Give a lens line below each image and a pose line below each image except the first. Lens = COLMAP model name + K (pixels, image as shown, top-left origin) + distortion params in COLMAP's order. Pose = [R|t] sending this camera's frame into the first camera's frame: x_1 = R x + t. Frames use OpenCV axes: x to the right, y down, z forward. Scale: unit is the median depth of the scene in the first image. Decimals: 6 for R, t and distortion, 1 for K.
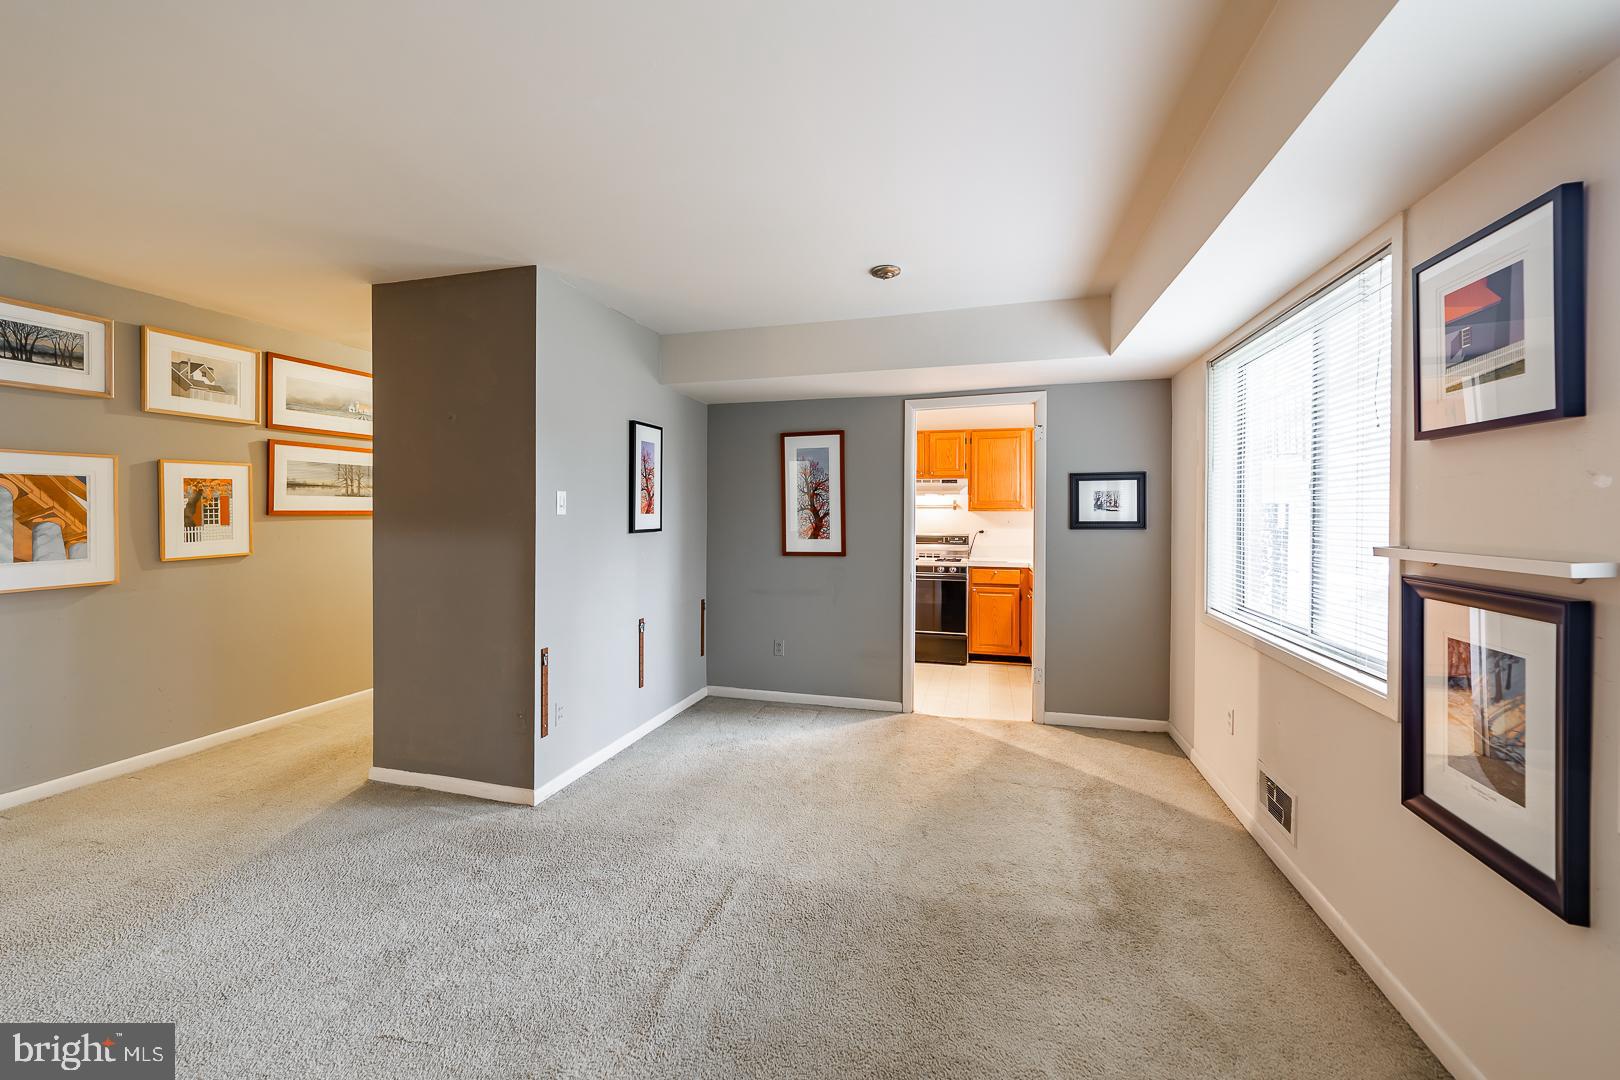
lens RADIAL K [[639.9, 0, 784.0], [0, 639.9, 512.9], [0, 0, 1]] dist [-0.010463, 0.004553]
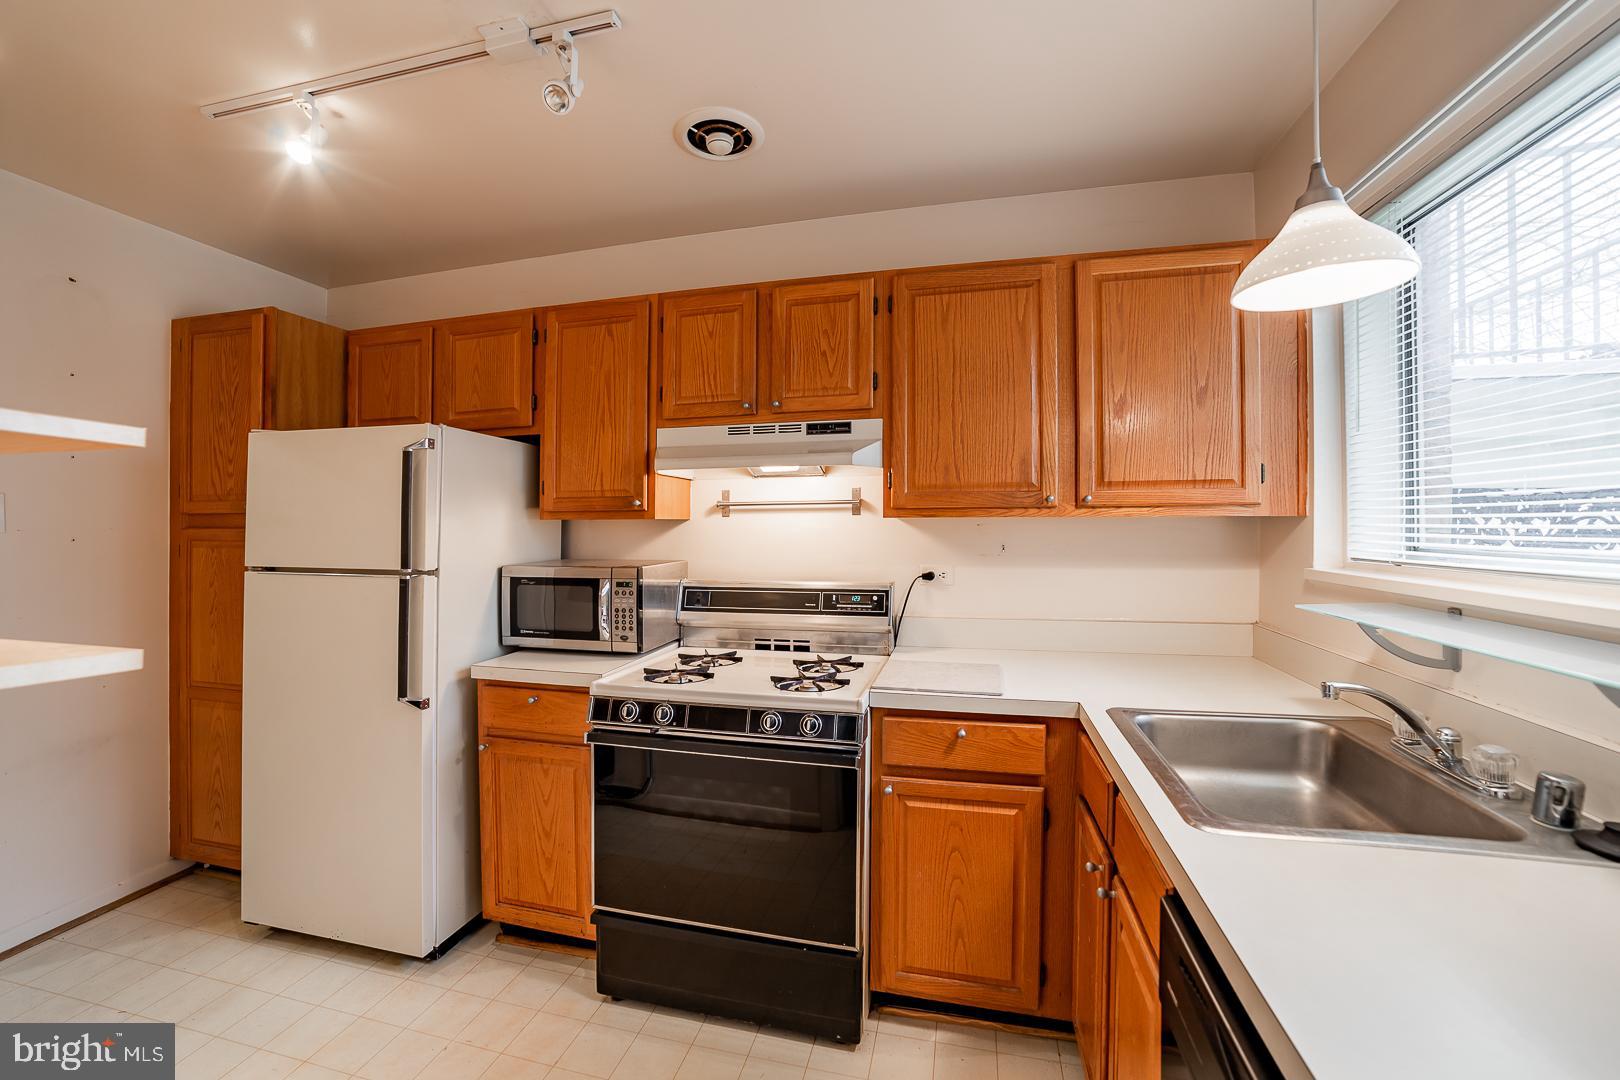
lens RADIAL K [[639.9, 0, 820.0], [0, 639.9, 529.5], [0, 0, 1]] dist [-0.010463, 0.004553]
pose [[0.997528, -0.005257, 0.070075, 0.328101], [0.004603, 0.999944, 0.009492, 0.000105], [-0.070121, -0.009146, 0.997497, 0.950314]]
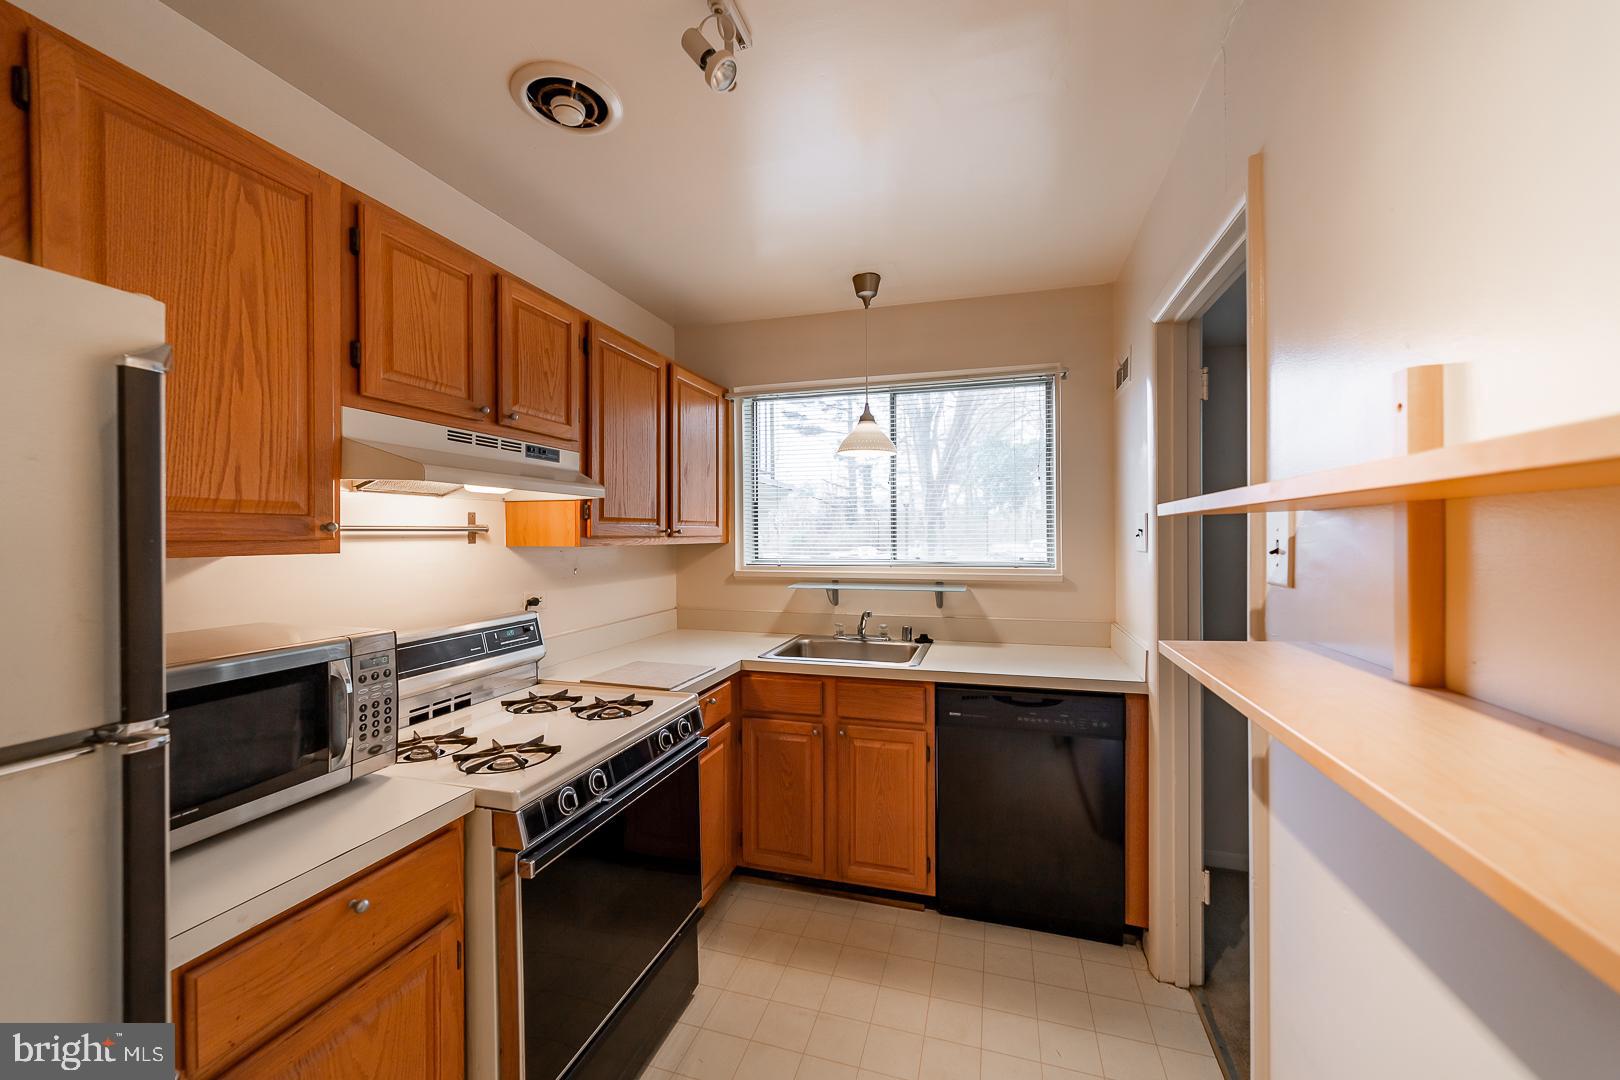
lens RADIAL K [[639.9, 0, 821.7], [0, 639.9, 537.1], [0, 0, 1]] dist [-0.010463, 0.004553]
pose [[-0.036936, -0.004119, 0.999309, -0.083438], [0.003547, 0.999985, 0.004253, -0.012485], [-0.999311, 0.003701, -0.036921, 1.243409]]
